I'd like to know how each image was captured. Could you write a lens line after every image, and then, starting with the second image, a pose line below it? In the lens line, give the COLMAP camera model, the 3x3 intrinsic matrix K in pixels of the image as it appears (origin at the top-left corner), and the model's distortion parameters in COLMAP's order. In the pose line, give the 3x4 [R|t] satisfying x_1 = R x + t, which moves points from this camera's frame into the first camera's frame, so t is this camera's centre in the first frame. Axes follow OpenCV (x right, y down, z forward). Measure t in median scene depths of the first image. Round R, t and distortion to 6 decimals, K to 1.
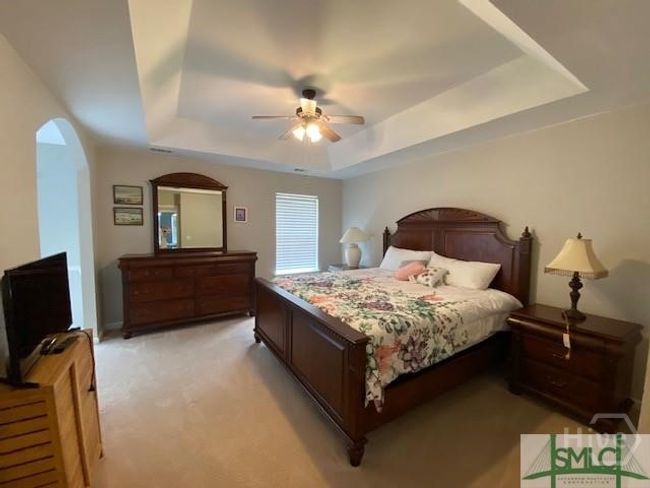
lens RADIAL K [[266.3, 0, 323.2], [0, 266.3, 246.4], [0, 0, 1]] dist [-0.000255, -0.000024]
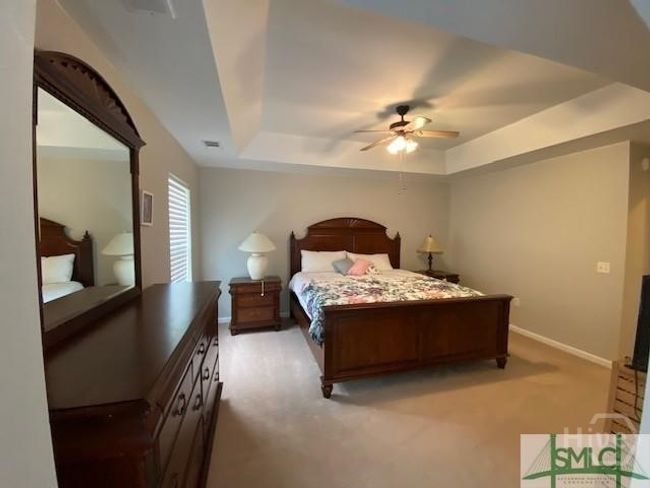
lens RADIAL K [[266.3, 0, 322.9], [0, 266.3, 246.0], [0, 0, 1]] dist [-0.000255, -0.000024]
pose [[0.282776, -0.060802, 0.957257, -1.038019], [0.064167, 0.996952, 0.044368, -0.081721], [-0.957037, 0.048879, 0.285816, 0.887916]]
